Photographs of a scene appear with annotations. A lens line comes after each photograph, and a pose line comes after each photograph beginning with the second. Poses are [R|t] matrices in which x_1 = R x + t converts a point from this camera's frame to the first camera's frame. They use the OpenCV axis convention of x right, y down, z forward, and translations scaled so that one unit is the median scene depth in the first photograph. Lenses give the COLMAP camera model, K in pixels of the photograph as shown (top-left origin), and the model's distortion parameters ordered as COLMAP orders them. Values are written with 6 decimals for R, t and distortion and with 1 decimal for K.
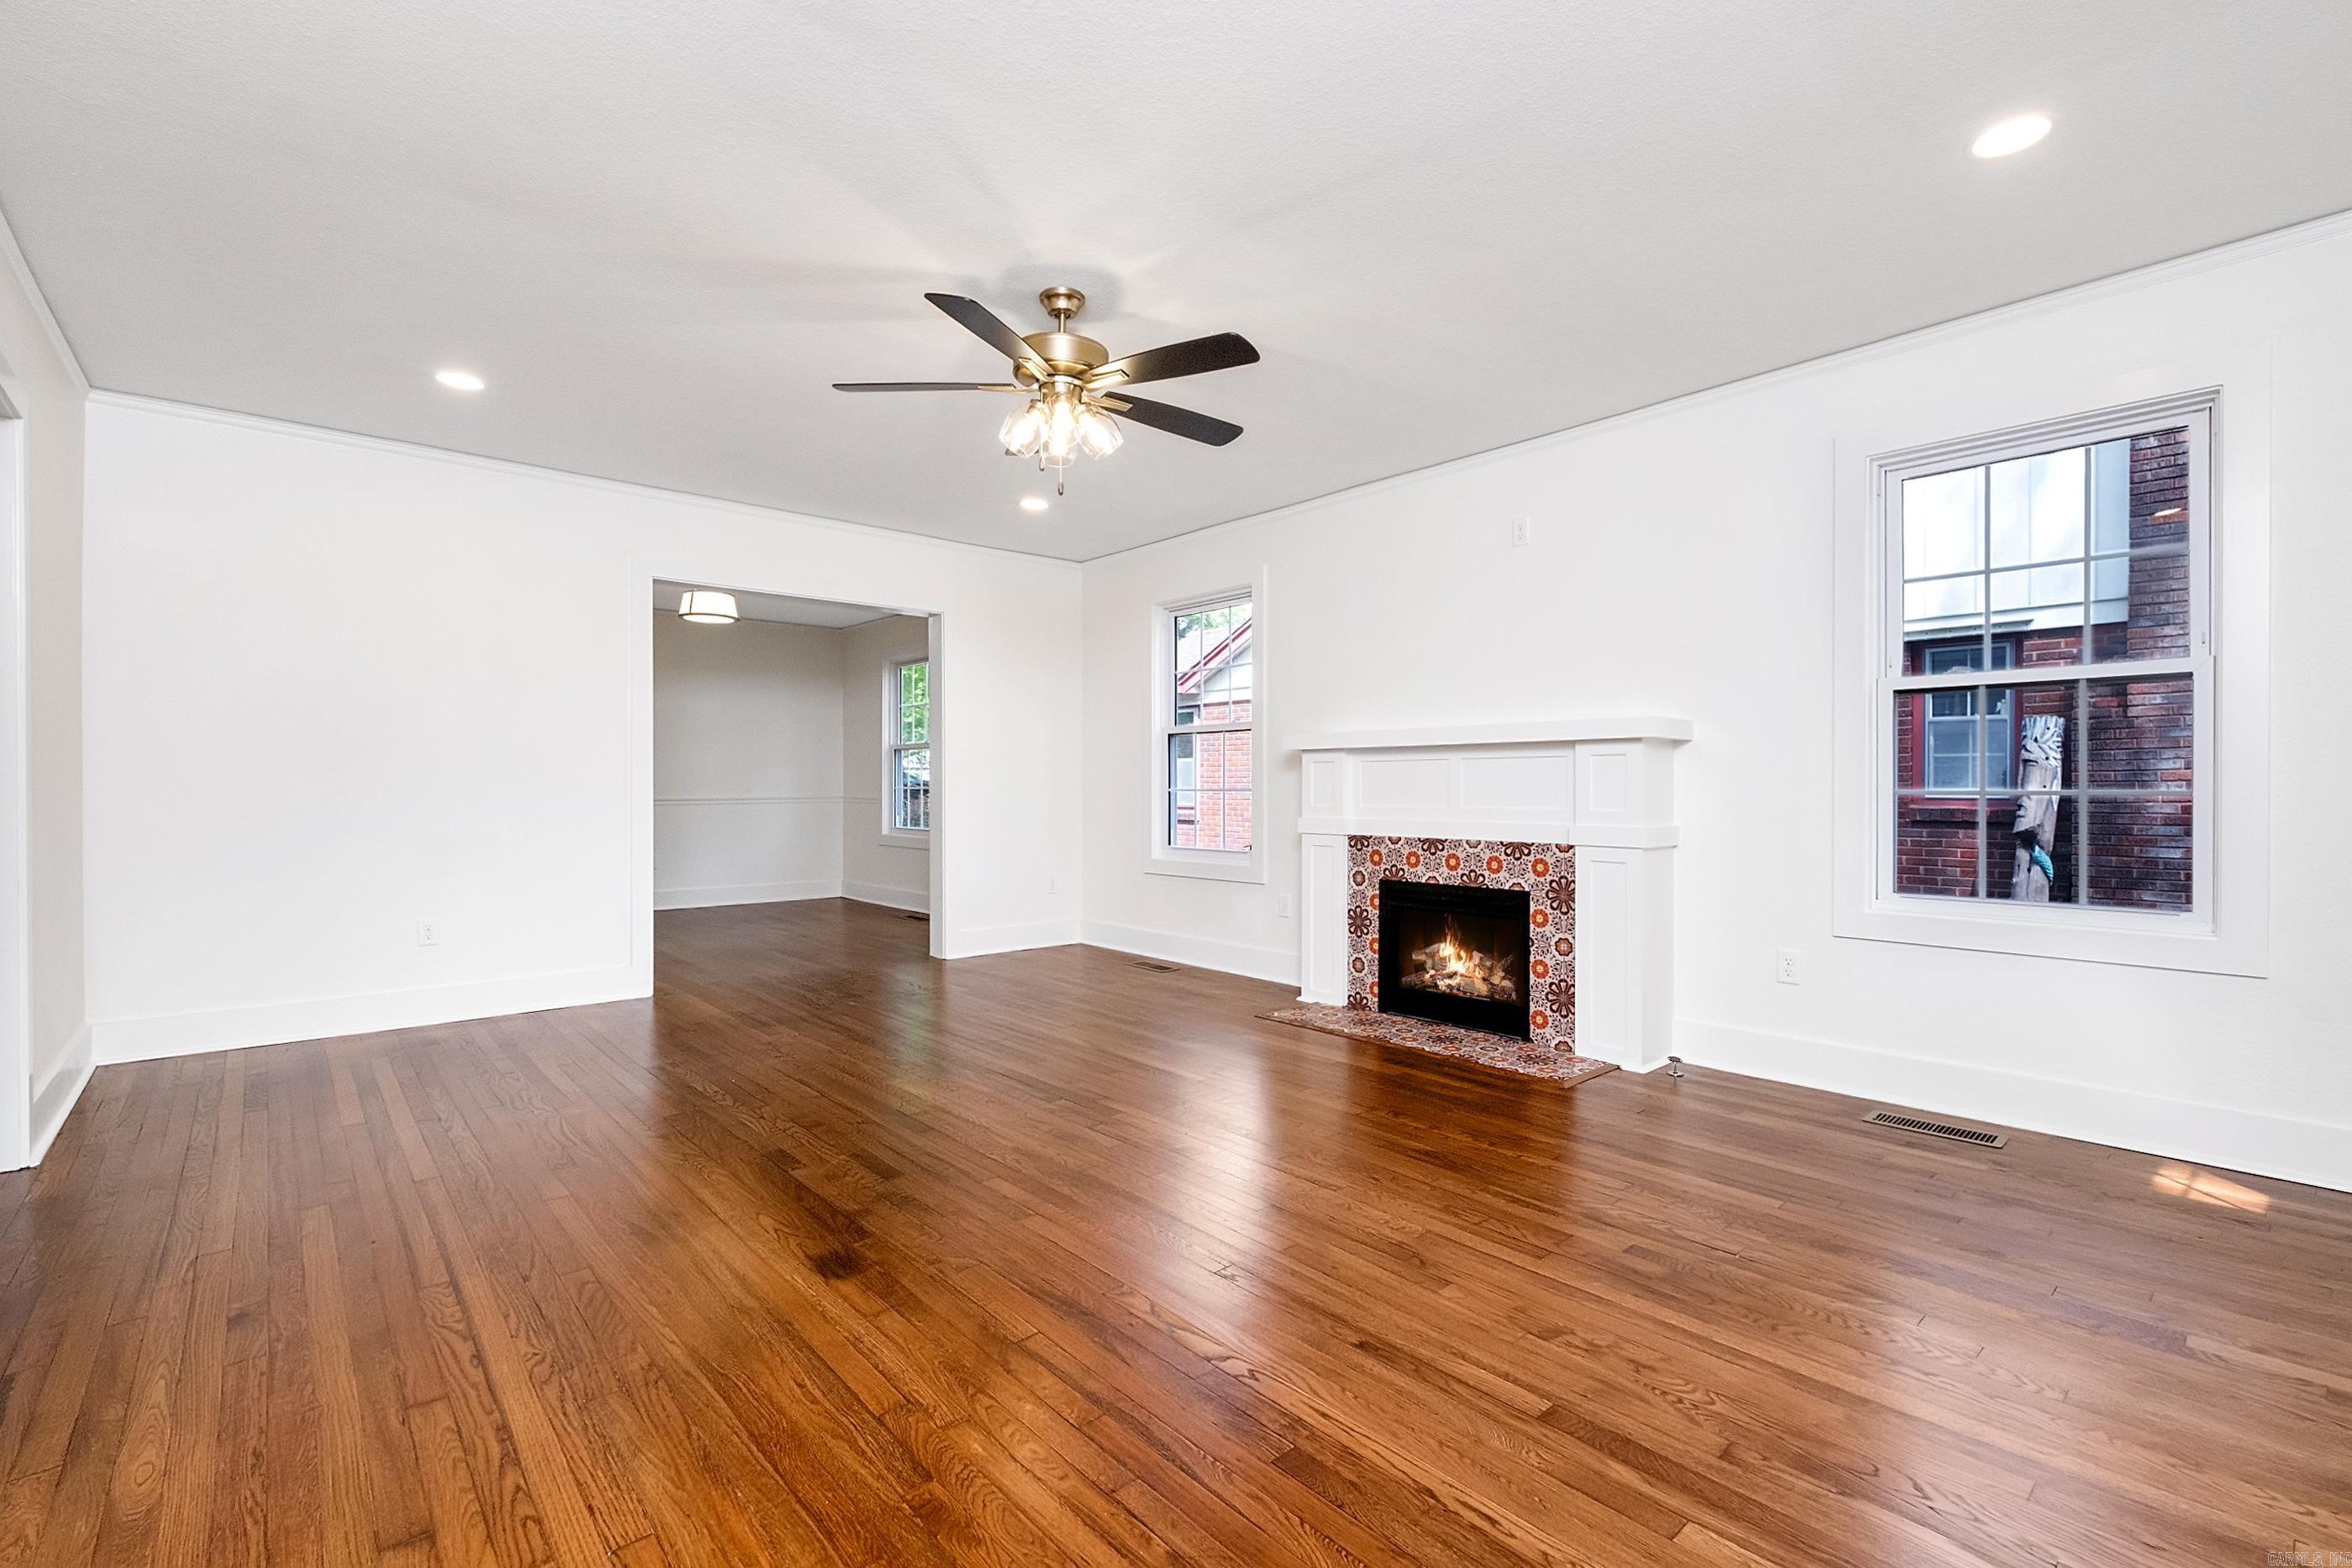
lens RADIAL K [[1037.1, 0, 1197.2], [0, 1037.1, 785.1], [0, 0, 1]] dist [0.012051, -0.005691]
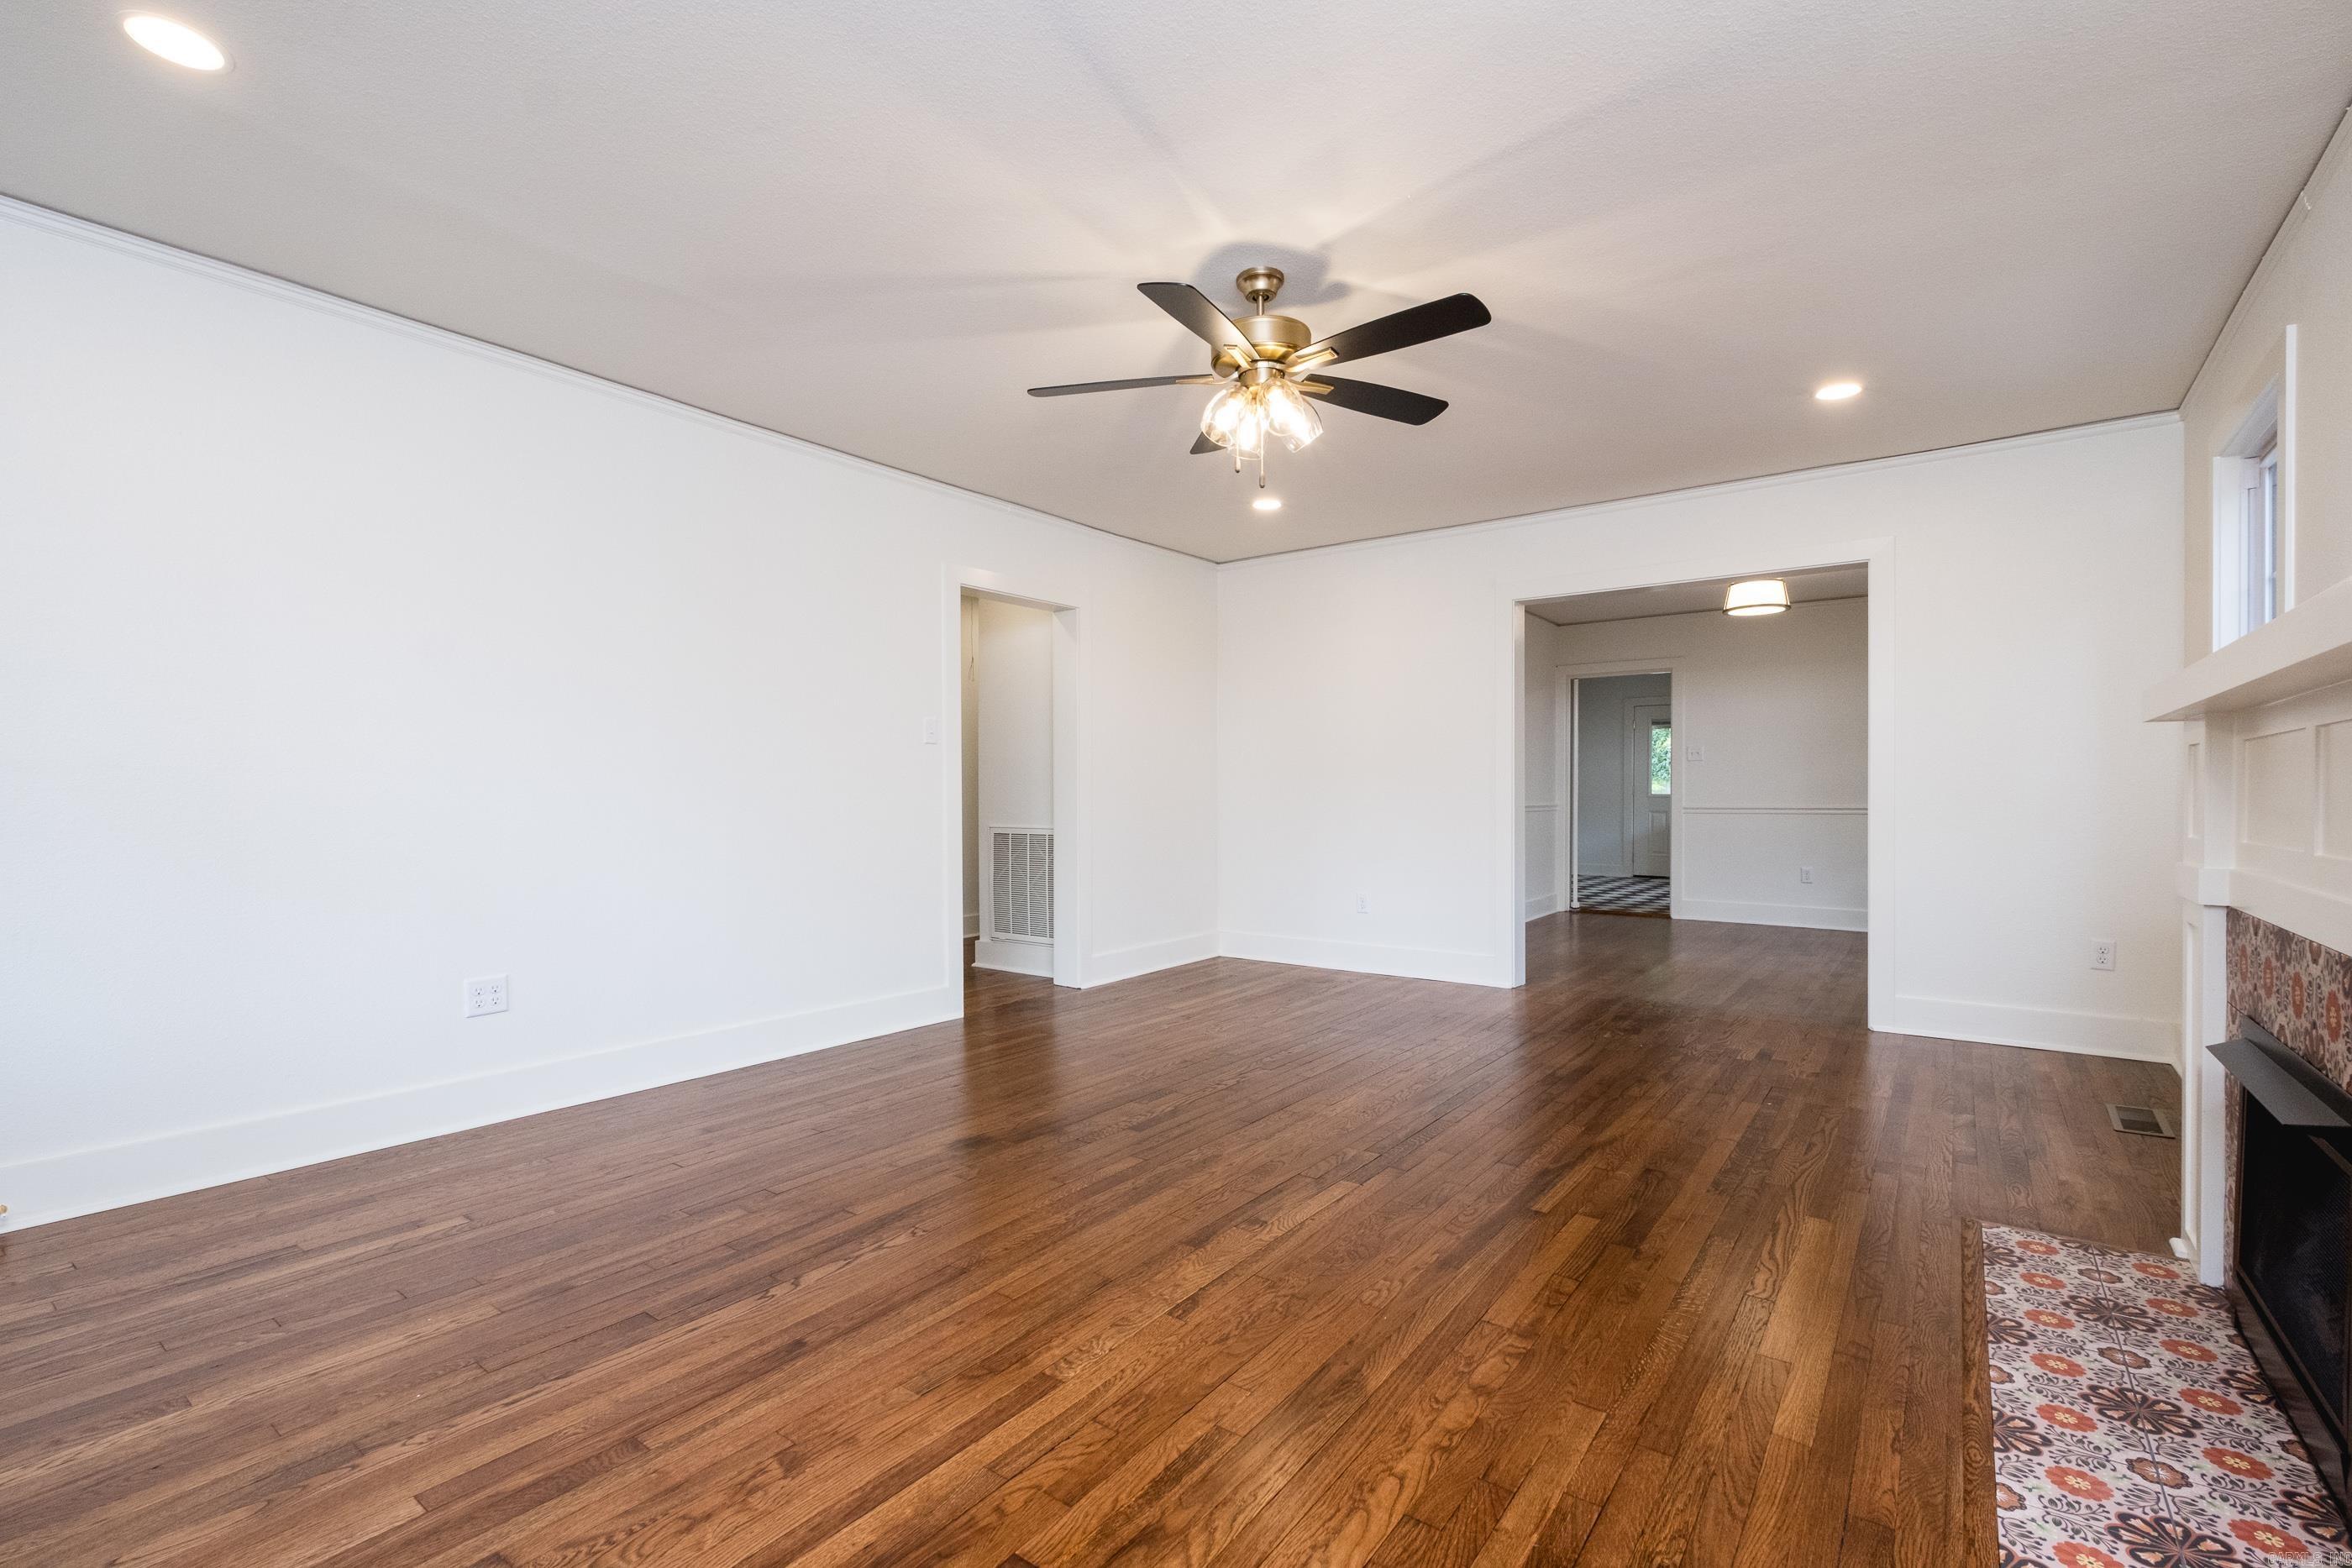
lens RADIAL K [[1037.1, 0, 1173.8], [0, 1037.1, 799.9], [0, 0, 1]] dist [0.012051, -0.005691]
pose [[0.187559, 0.004981, -0.982241, 0.565597], [0.002621, 0.999981, 0.005571, -0.001226], [0.982250, -0.003619, 0.187542, 0.538071]]
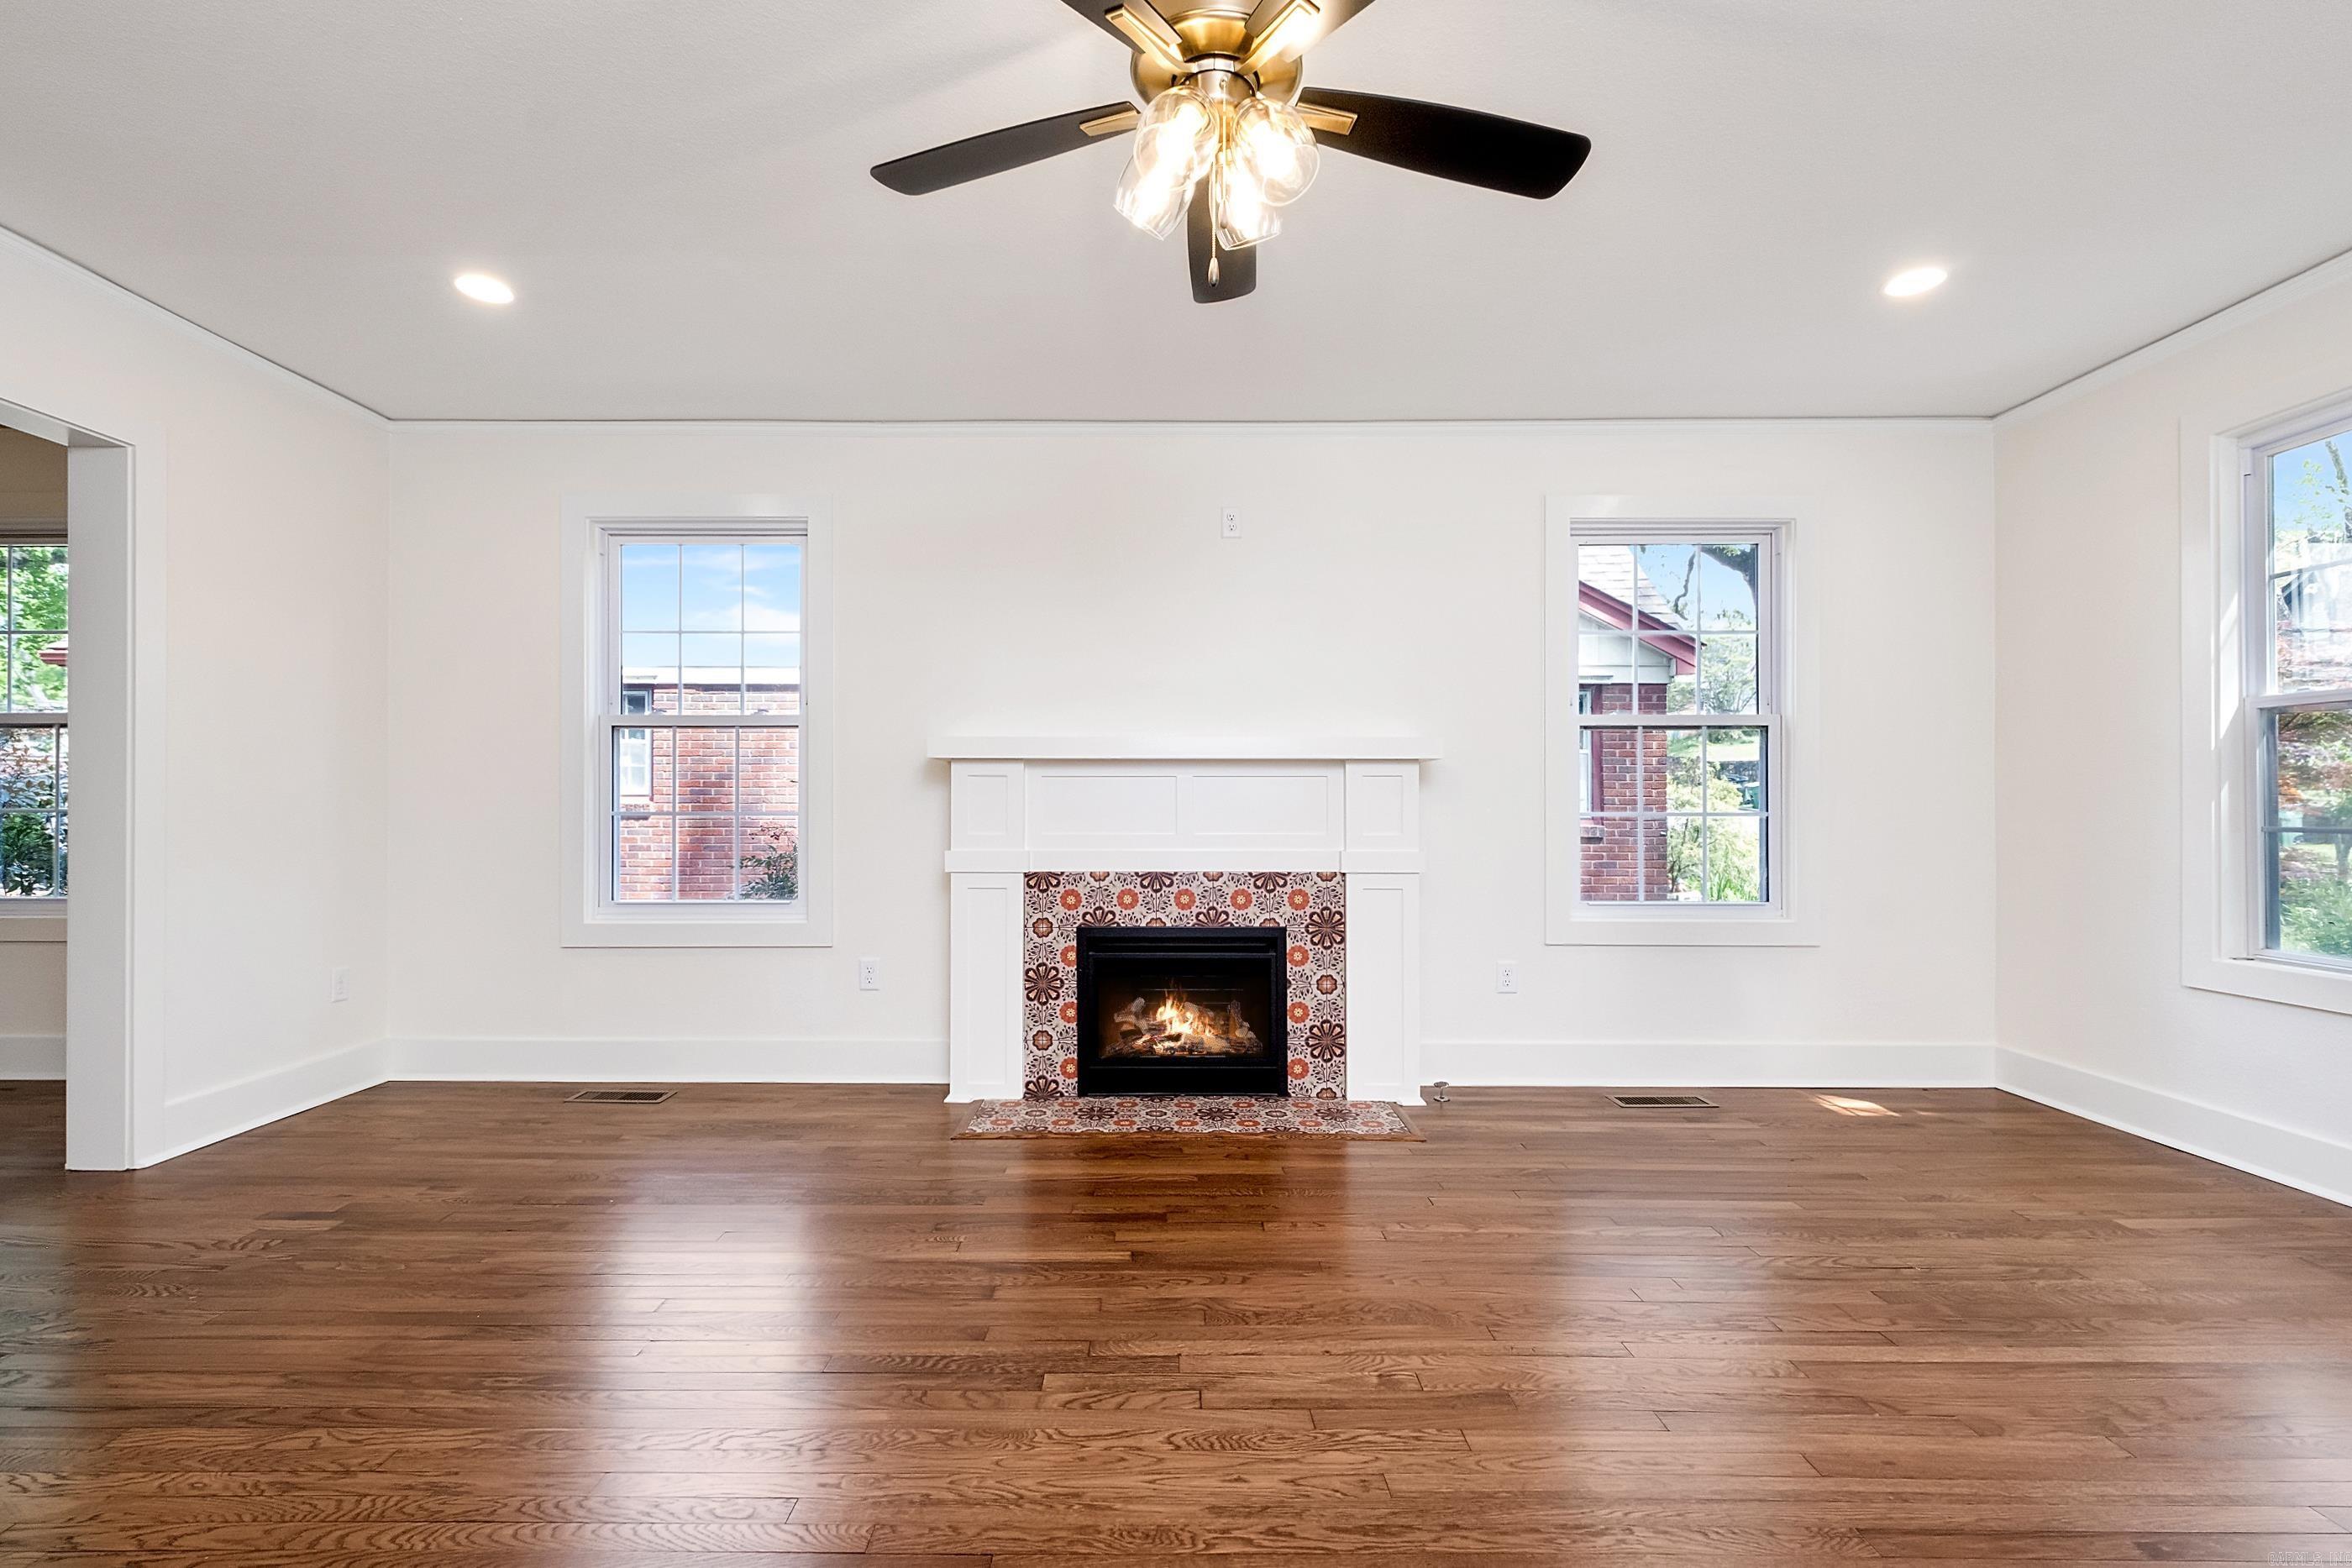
lens RADIAL K [[1037.1, 0, 1156.4], [0, 1037.1, 798.5], [0, 0, 1]] dist [0.012051, -0.005691]
pose [[0.671949, 0.009986, 0.740530, -0.404024], [-0.001747, 0.999928, -0.011899, 0.003111], [-0.740595, 0.006702, 0.671918, 0.470187]]
